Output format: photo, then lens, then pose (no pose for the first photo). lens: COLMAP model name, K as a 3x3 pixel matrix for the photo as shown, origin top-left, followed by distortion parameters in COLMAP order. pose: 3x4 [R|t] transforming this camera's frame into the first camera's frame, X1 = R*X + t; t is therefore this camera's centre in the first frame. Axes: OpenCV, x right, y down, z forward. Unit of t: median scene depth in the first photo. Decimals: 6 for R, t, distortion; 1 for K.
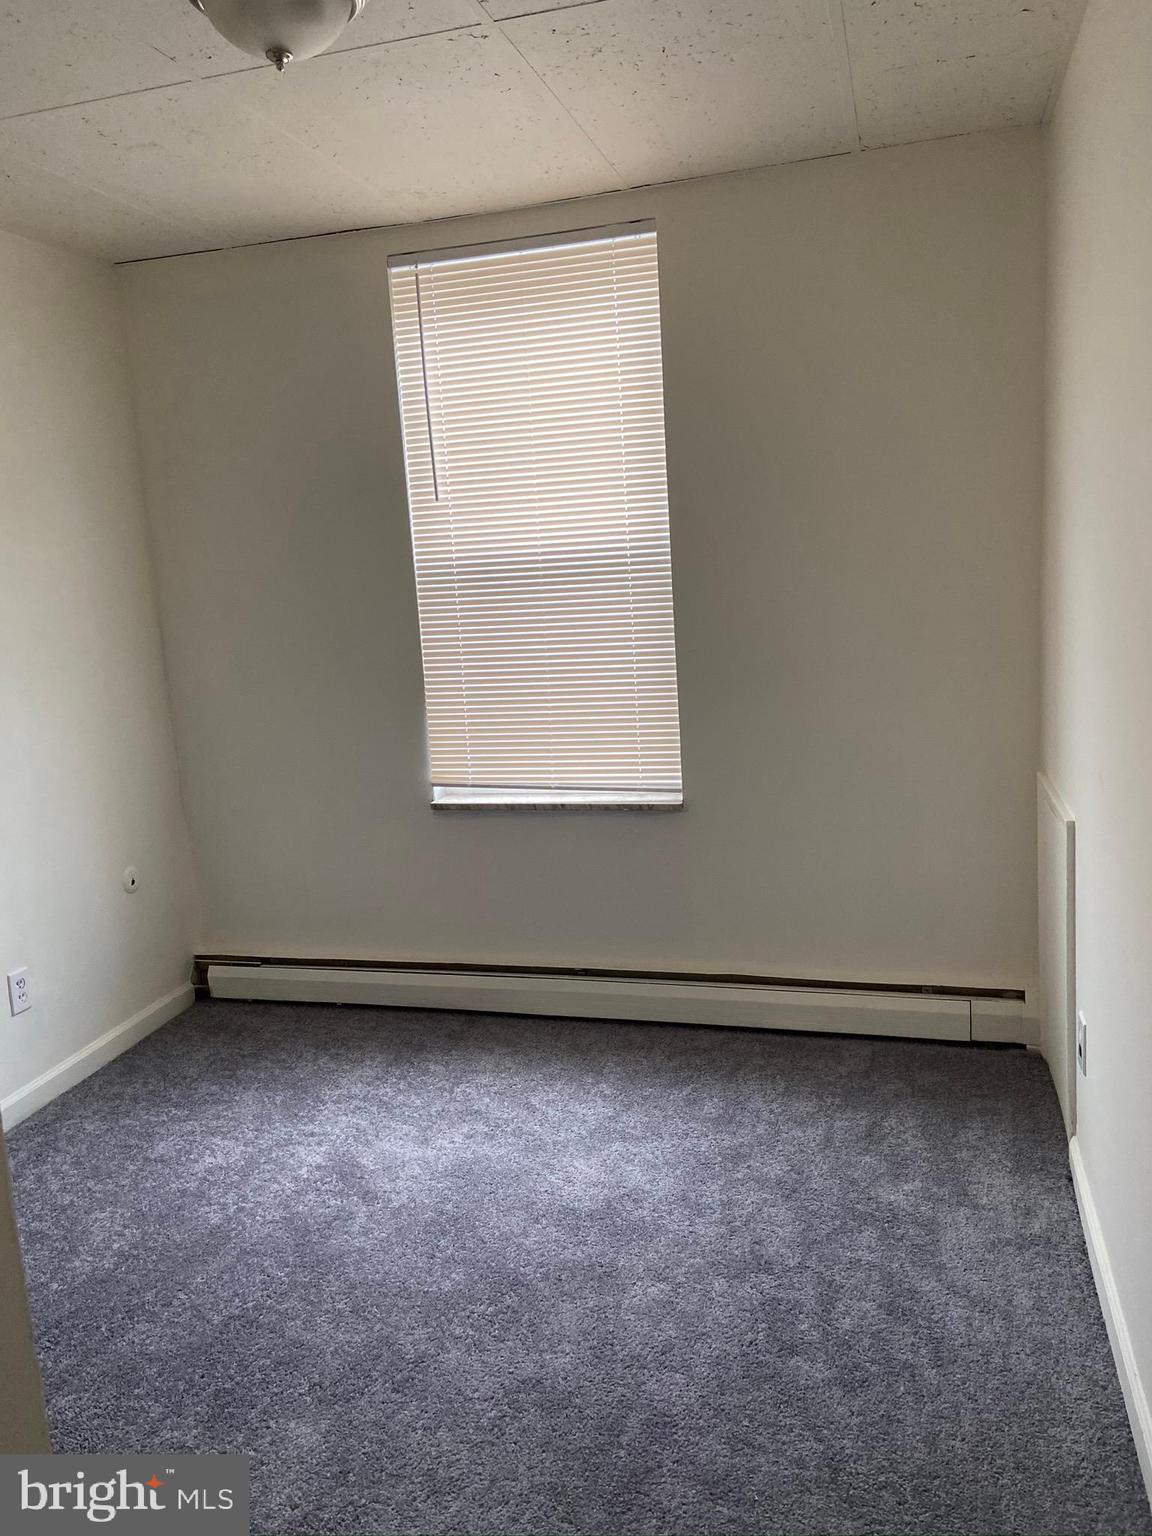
lens RADIAL K [[1149.5, 0, 576.6], [0, 1149.5, 763.5], [0, 0, 1]] dist [0.109142, -0.135430]
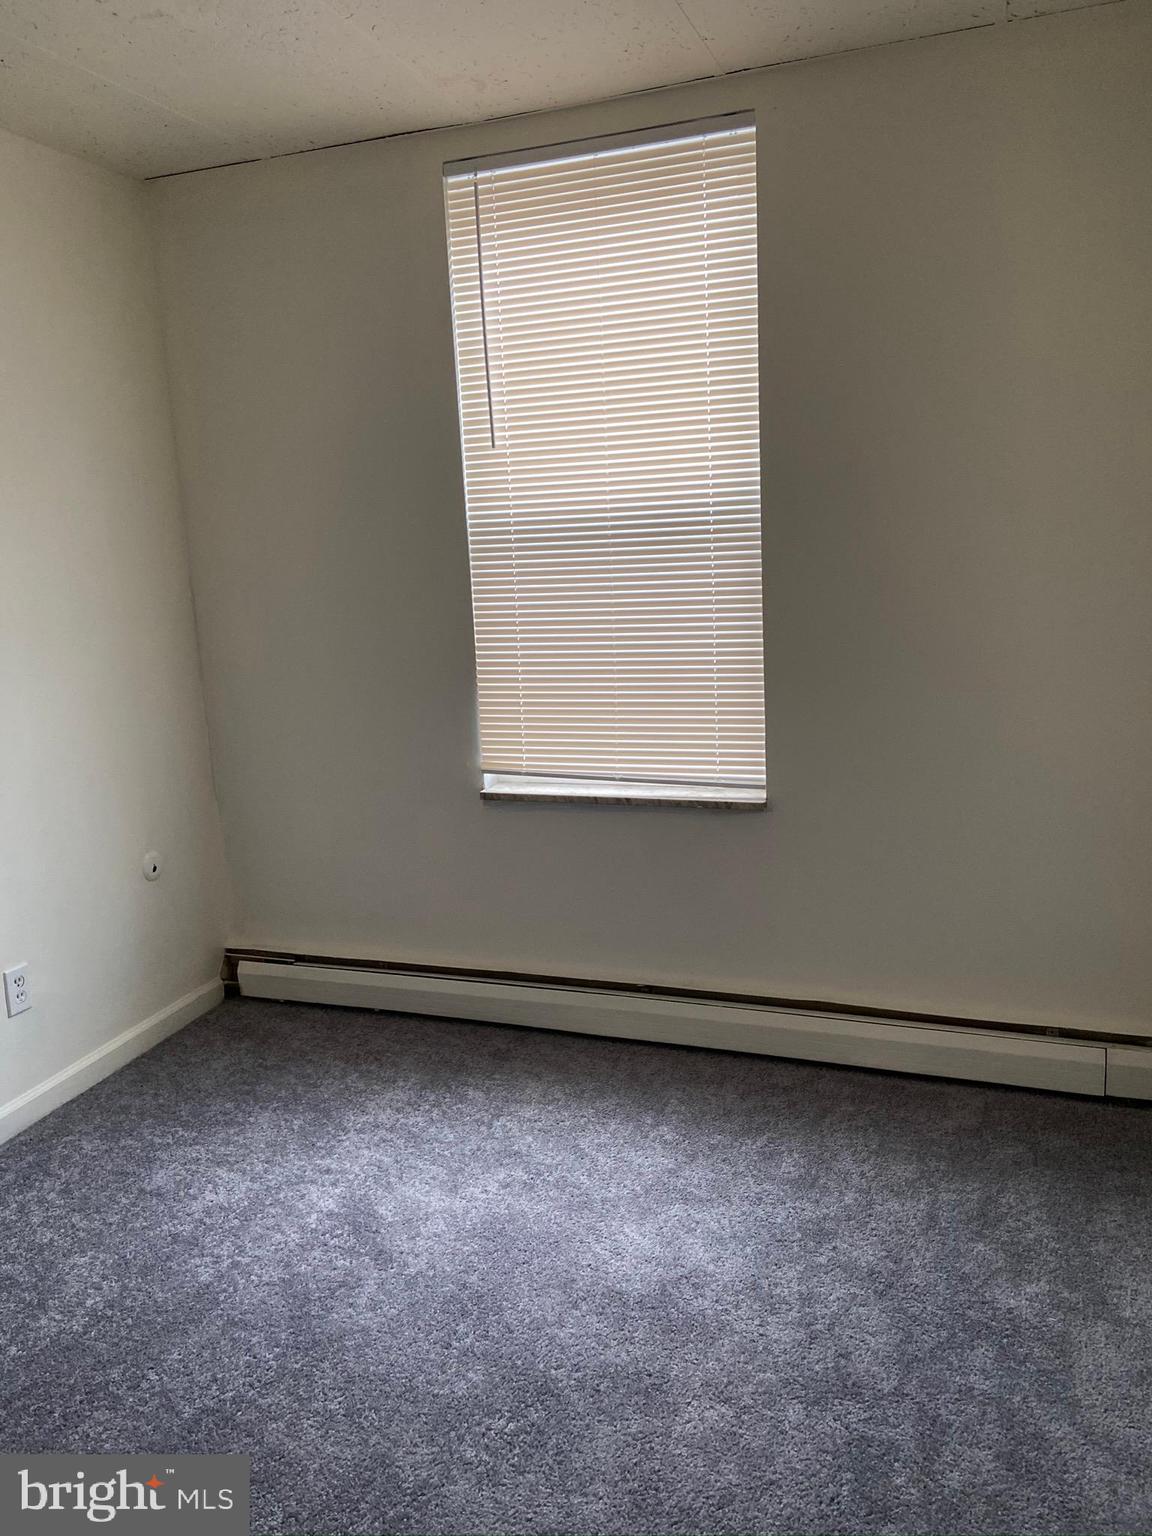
lens RADIAL K [[1149.5, 0, 583.5], [0, 1149.5, 760.3], [0, 0, 1]] dist [0.109142, -0.135430]
pose [[0.997302, 0.026995, -0.068264, 0.014722], [-0.025630, 0.999455, 0.020789, -0.012078], [0.068788, -0.018984, 0.997451, 0.139637]]
